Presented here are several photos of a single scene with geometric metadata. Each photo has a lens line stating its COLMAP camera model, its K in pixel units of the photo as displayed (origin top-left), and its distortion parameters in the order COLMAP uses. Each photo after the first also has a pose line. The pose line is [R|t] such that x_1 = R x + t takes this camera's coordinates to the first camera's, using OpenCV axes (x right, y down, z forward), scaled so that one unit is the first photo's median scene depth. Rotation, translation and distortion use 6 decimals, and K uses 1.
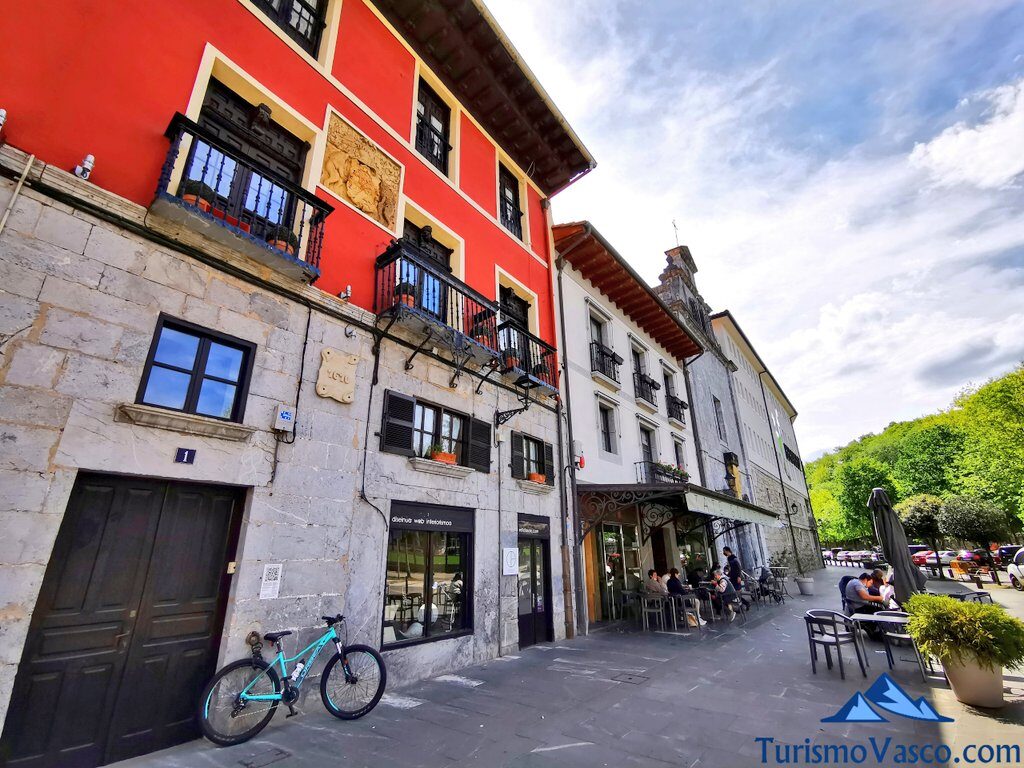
lens RADIAL K [[471.6, 0, 507.7], [0, 471.6, 385.9], [0, 0, 1]] dist [-0.007236, 0.014006]
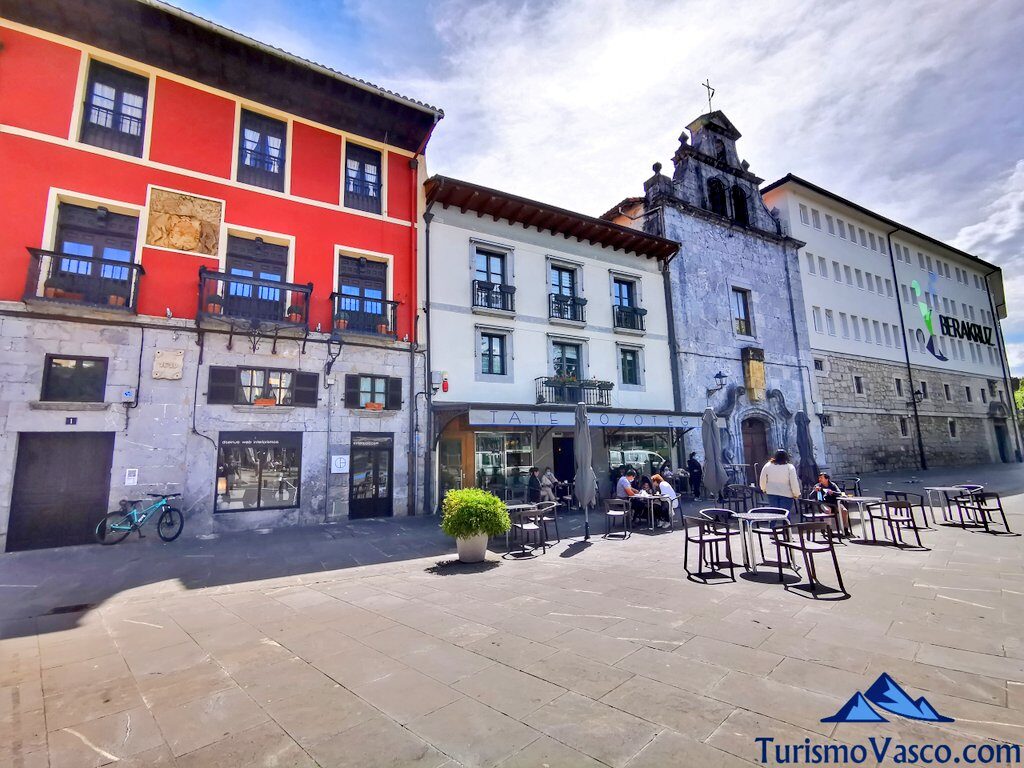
lens RADIAL K [[471.6, 0, 507.7], [0, 471.6, 385.9], [0, 0, 1]] dist [-0.007236, 0.014006]
pose [[0.917407, -0.072755, -0.391244, 1.278249], [0.150101, 0.973792, 0.170879, -0.047408], [0.368557, -0.215491, 0.904284, -0.103517]]
